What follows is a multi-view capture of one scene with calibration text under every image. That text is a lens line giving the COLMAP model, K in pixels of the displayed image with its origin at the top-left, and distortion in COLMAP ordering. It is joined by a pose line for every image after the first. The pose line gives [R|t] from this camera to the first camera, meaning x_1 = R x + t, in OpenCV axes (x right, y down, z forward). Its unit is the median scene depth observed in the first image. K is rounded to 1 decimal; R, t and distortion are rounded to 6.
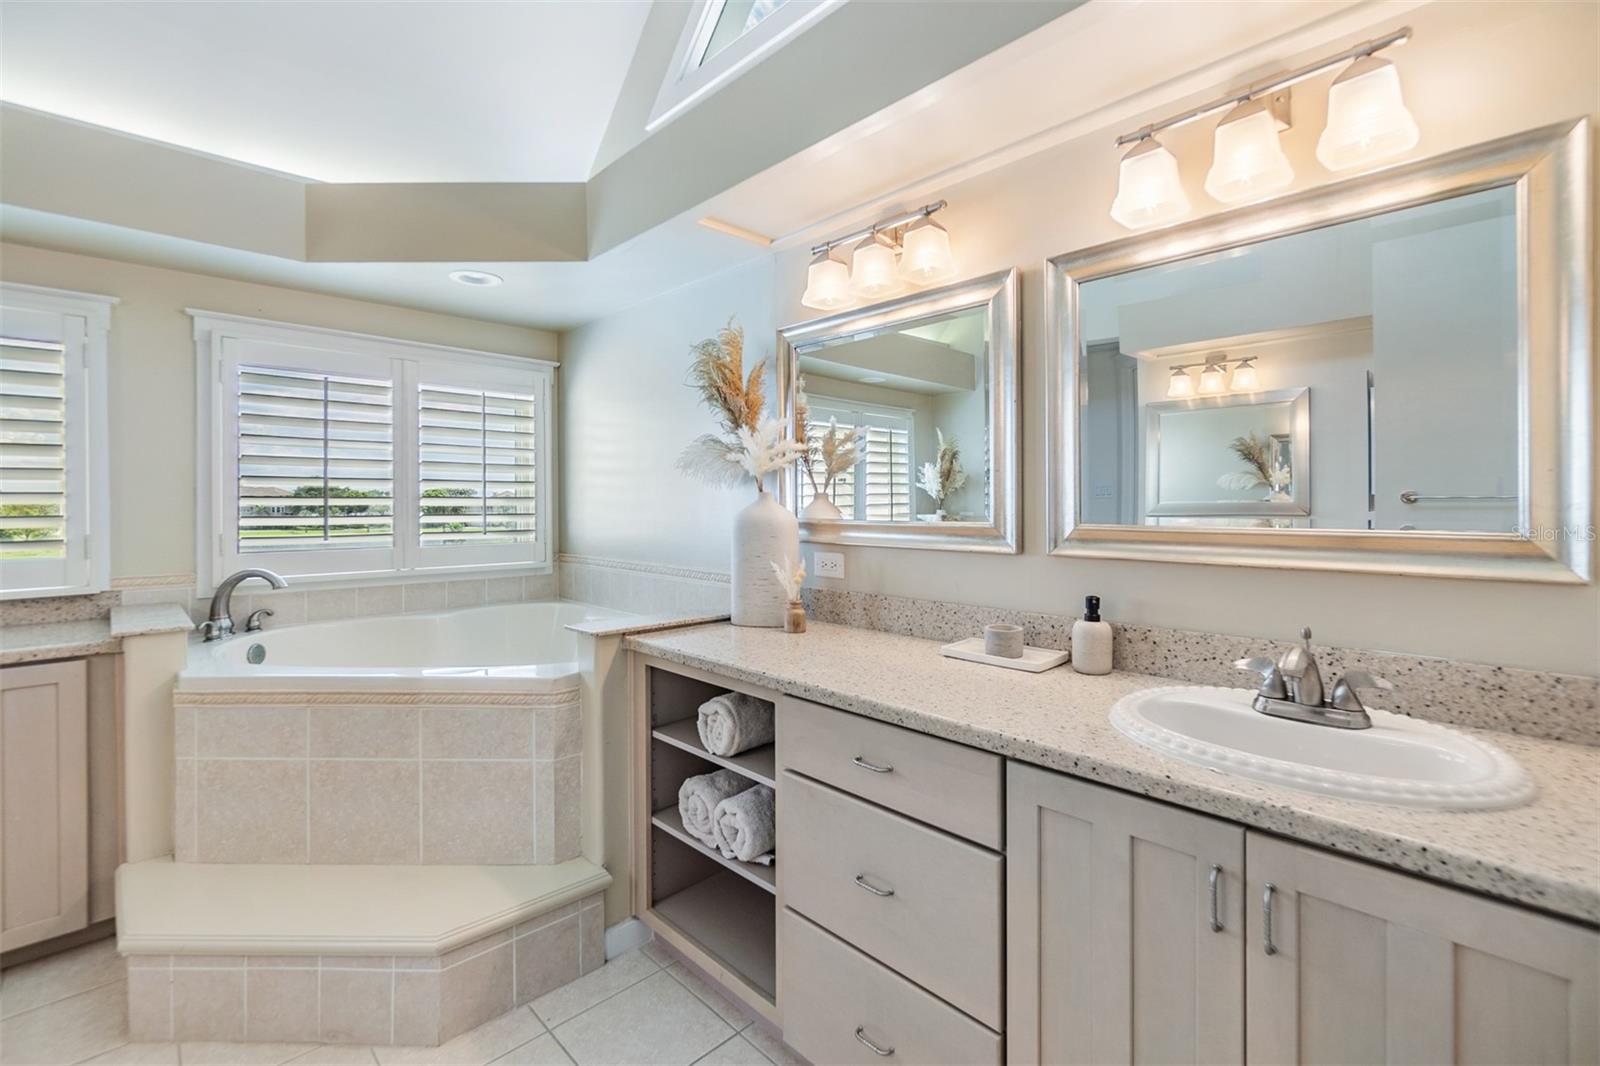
lens RADIAL K [[709.6, 0, 803.0], [0, 709.6, 502.5], [0, 0, 1]] dist [-0.009028, 0.001757]
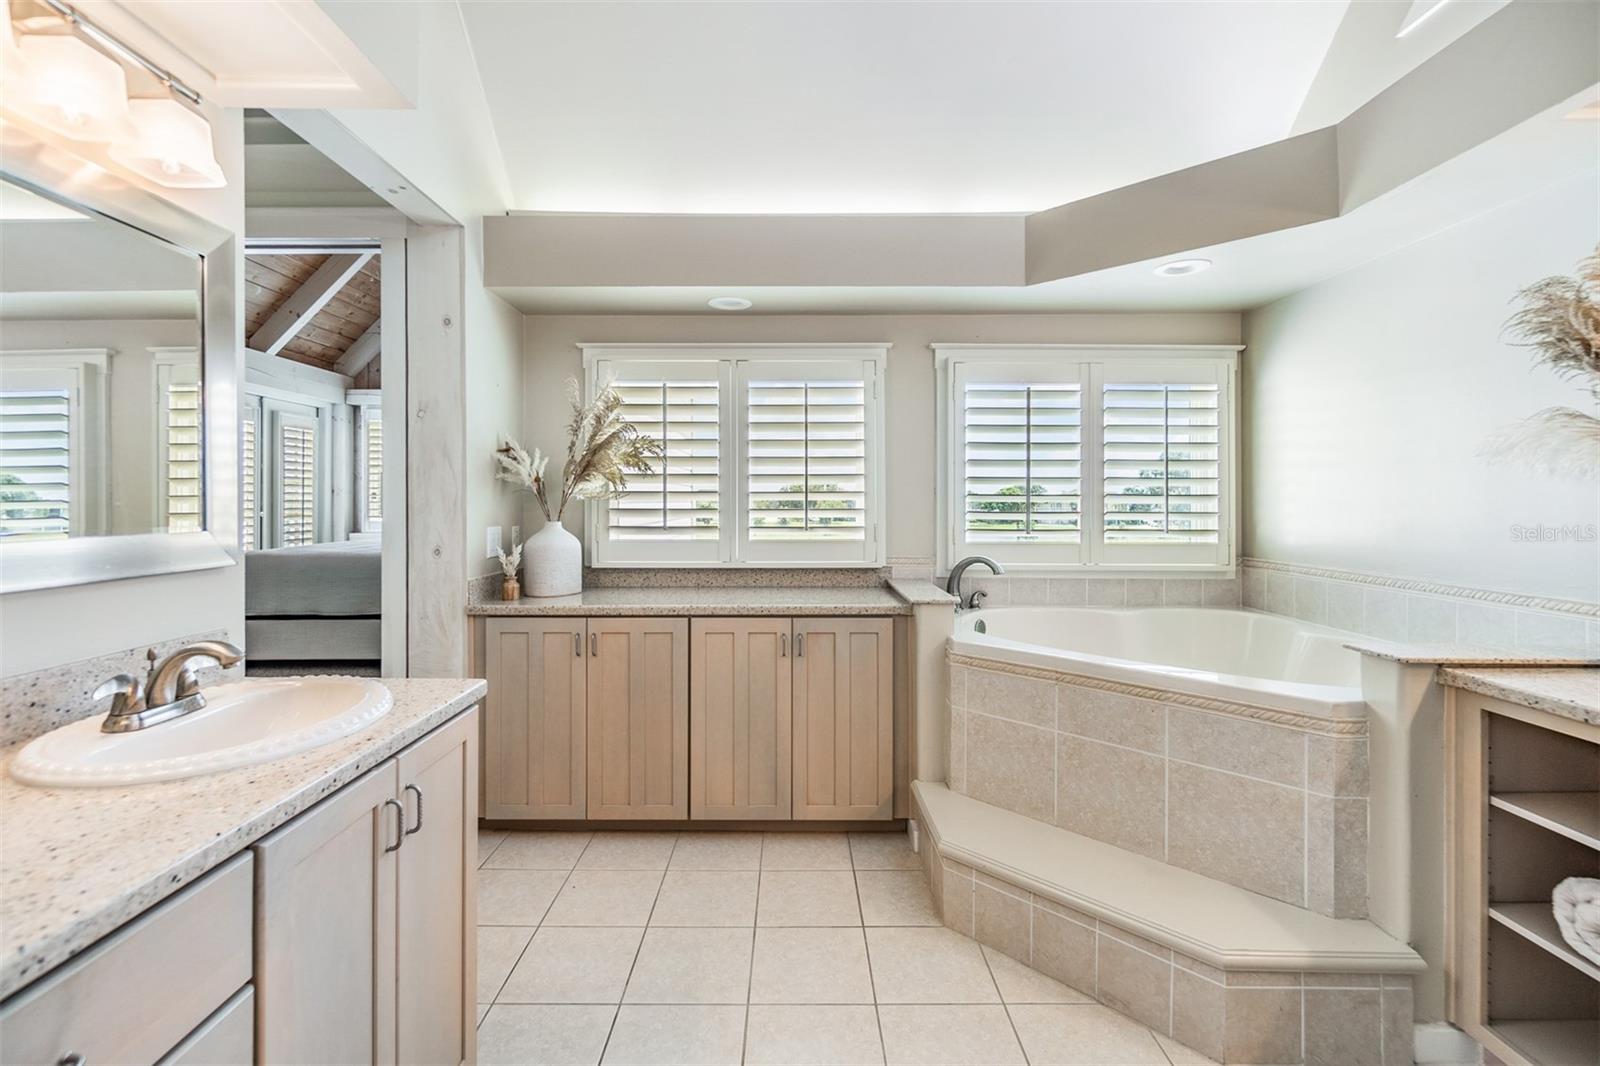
lens RADIAL K [[709.6, 0, 779.9], [0, 709.6, 500.4], [0, 0, 1]] dist [-0.009028, 0.001757]
pose [[0.706918, 0.003362, -0.707287, -0.219735], [-0.004146, 0.999991, 0.000609, 0.002707], [0.707283, 0.002502, 0.706926, -0.090119]]
